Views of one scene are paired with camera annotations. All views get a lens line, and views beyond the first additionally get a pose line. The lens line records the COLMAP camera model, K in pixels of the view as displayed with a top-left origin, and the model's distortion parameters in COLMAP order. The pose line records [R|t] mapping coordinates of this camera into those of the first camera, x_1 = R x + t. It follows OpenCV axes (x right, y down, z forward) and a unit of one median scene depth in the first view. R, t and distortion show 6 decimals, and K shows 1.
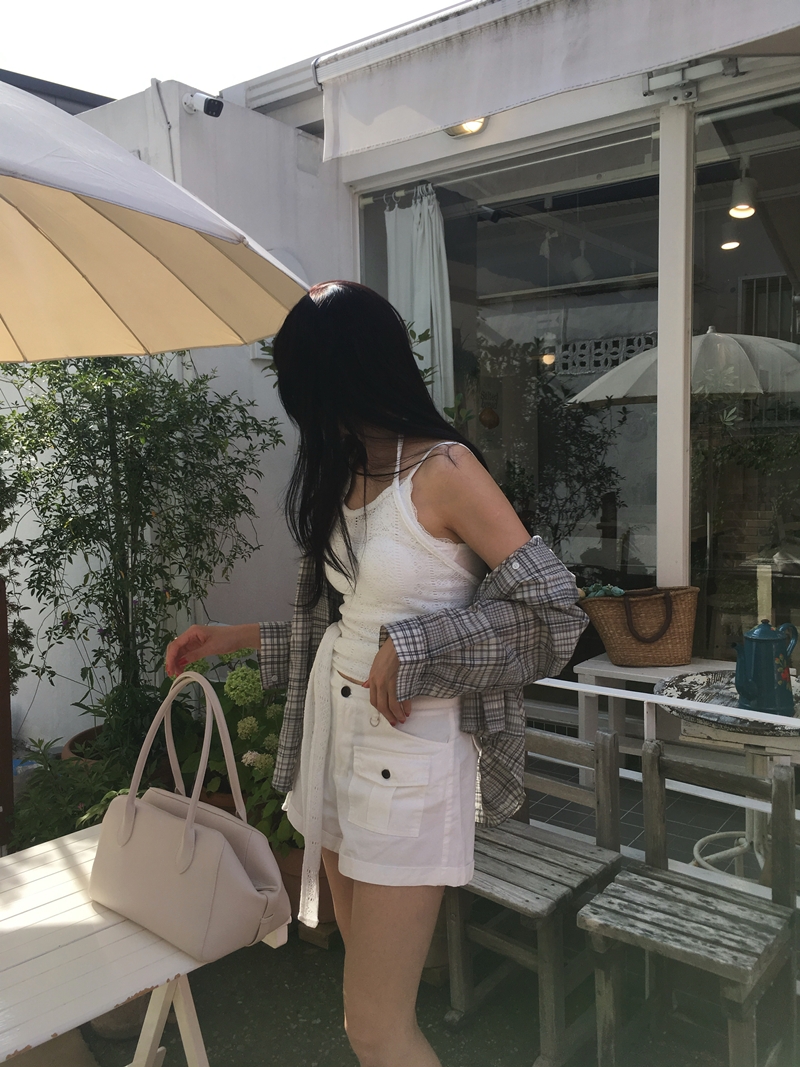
lens RADIAL K [[912.1, 0, 402.6], [0, 912.1, 534.4], [0, 0, 1]] dist [0.070373, -0.088221]
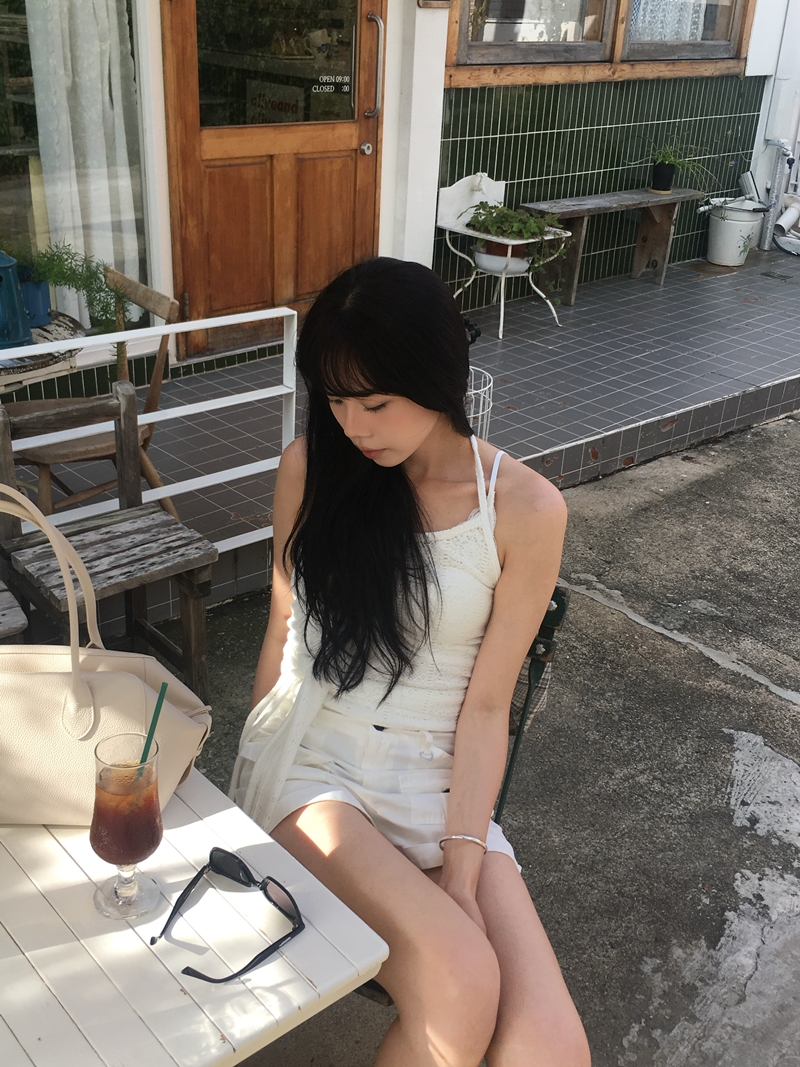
lens RADIAL K [[1100.8, 0, 402.8], [0, 1100.8, 536.6], [0, 0, 1]] dist [0.086652, -0.121865]
pose [[0.157887, -0.413579, 0.896674, -0.667416], [0.035476, 0.909853, 0.413411, -0.087383], [-0.986820, -0.033462, 0.158326, 0.443853]]
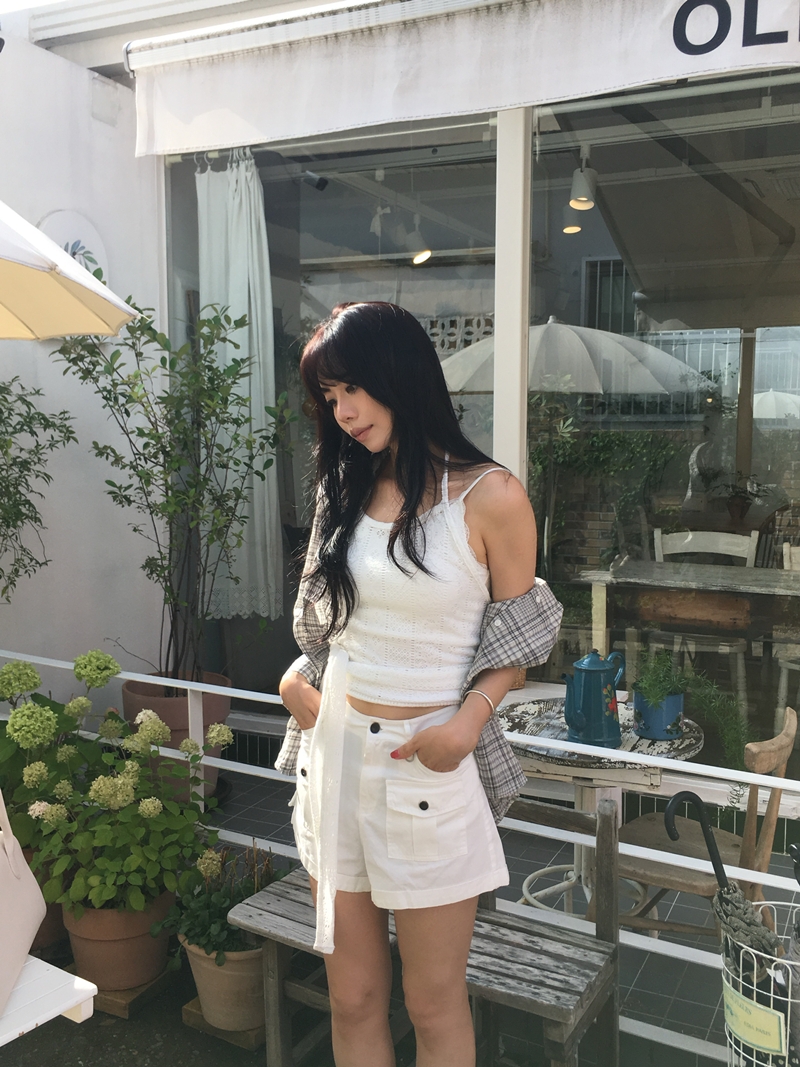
lens RADIAL K [[1057.1, 0, 400.2], [0, 1057.1, 538.2], [0, 0, 1]] dist [0.080562, -0.108736]
pose [[0.983160, 0.011158, 0.182406, -0.018209], [-0.013774, 0.999820, 0.013082, -0.039323], [-0.182227, -0.015375, 0.983136, -0.074299]]
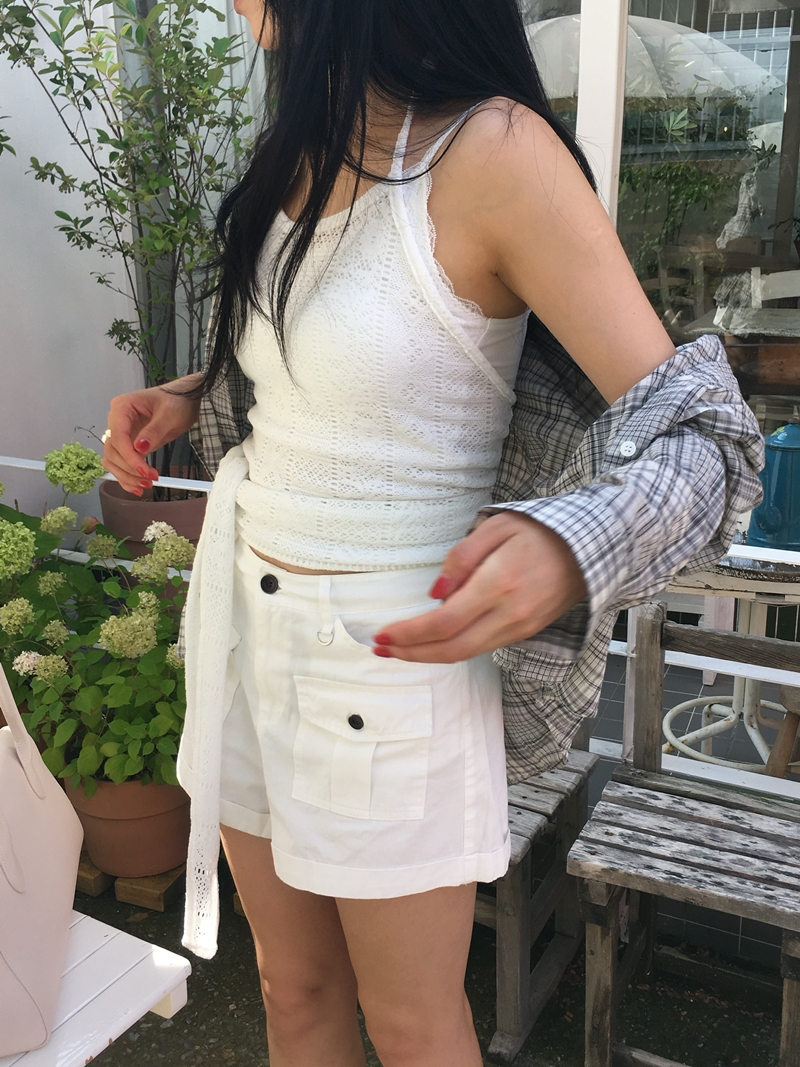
lens RADIAL K [[1130.9, 0, 395.7], [0, 1130.9, 538.8], [0, 0, 1]] dist [0.086562, -0.131573]
pose [[0.973293, -0.059466, 0.221731, -0.102382], [0.012727, 0.978359, 0.206522, -0.000456], [-0.229213, -0.198184, 0.952987, 0.238524]]
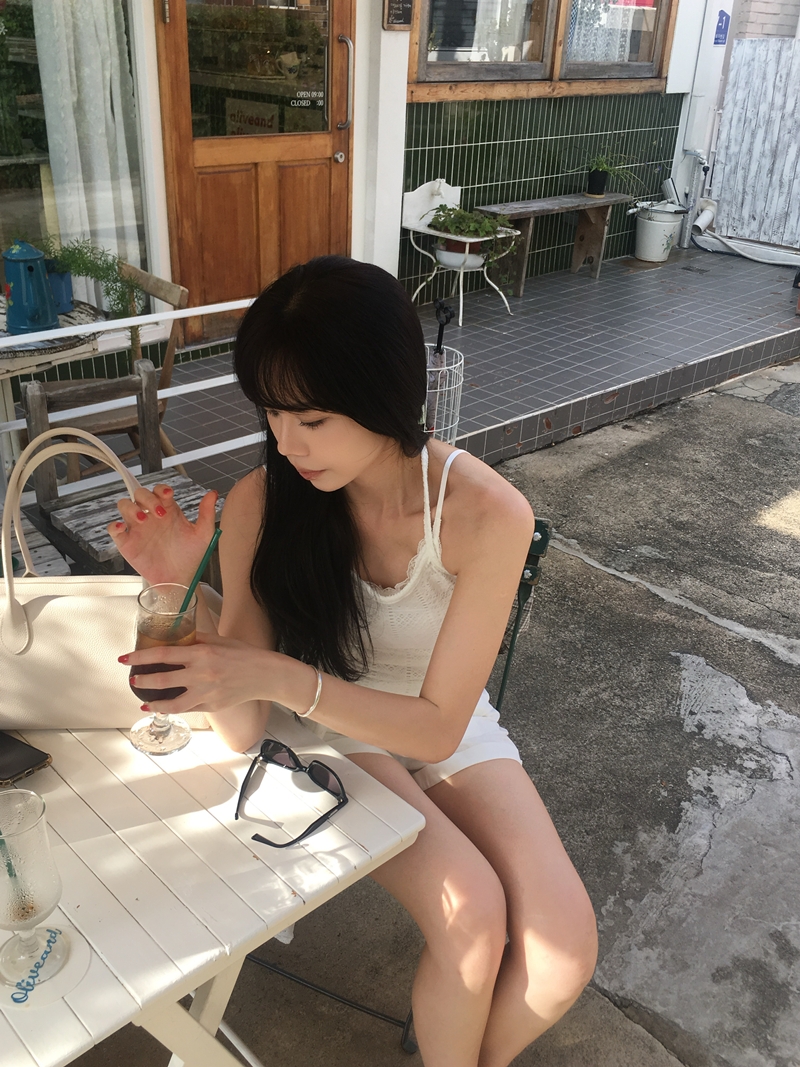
lens RADIAL K [[973.5, 0, 401.4], [0, 973.5, 538.3], [0, 0, 1]] dist [0.088296, -0.130243]
pose [[0.110665, -0.438825, 0.891732, -0.698713], [0.038693, 0.898465, 0.437337, -0.071600], [-0.993104, -0.013894, 0.116408, 0.481215]]
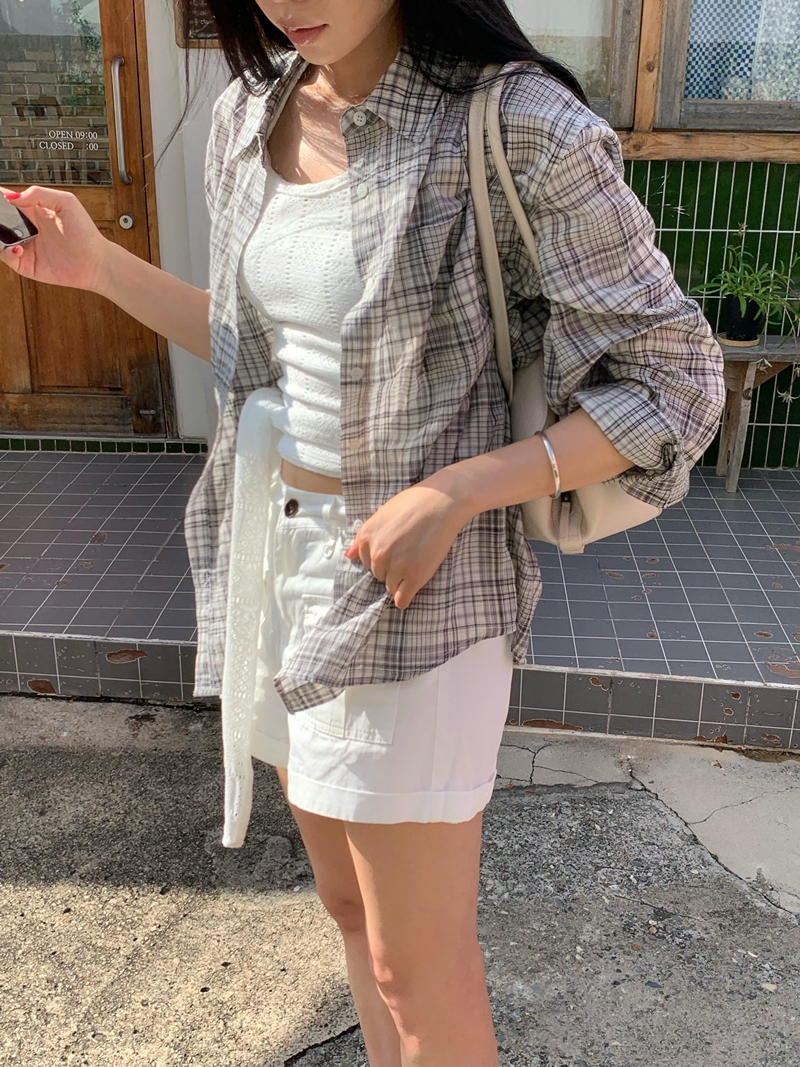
lens RADIAL K [[1254.0, 0, 430.6], [0, 1254.0, 533.9], [0, 0, 1]] dist [0.155568, -0.308911]
pose [[0.829422, -0.168831, 0.532499, 0.727441], [0.015902, 0.959986, 0.279598, 0.028950], [-0.558396, -0.223437, 0.798918, -0.935786]]
